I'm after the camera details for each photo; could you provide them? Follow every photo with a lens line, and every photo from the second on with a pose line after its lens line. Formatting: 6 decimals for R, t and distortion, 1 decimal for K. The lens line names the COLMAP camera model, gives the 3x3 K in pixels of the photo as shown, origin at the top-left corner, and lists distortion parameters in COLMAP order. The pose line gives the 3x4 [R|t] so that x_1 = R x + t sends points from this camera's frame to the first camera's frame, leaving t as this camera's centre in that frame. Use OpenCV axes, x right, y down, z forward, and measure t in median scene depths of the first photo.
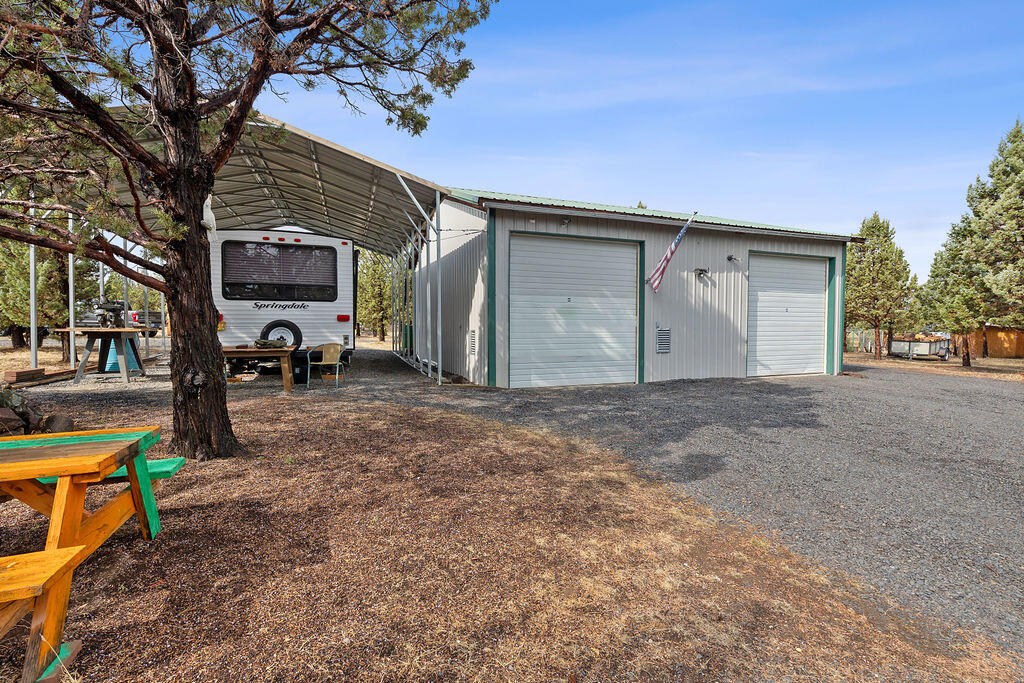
lens RADIAL K [[442.3, 0, 511.0], [0, 442.3, 337.9], [0, 0, 1]] dist [-0.001047, -0.000536]
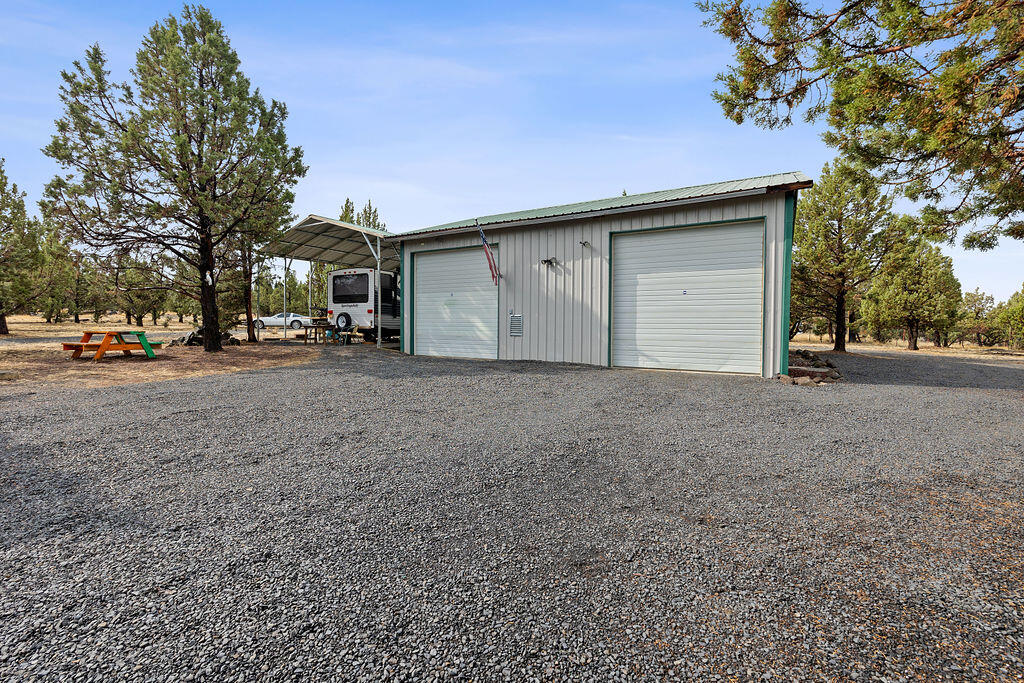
lens RADIAL K [[442.3, 0, 513.2], [0, 442.3, 337.7], [0, 0, 1]] dist [-0.001047, -0.000536]
pose [[0.630759, 0.024396, -0.775596, 1.292241], [-0.028542, 0.999559, 0.008229, 0.029472], [0.775454, 0.016947, 0.631177, 0.273511]]
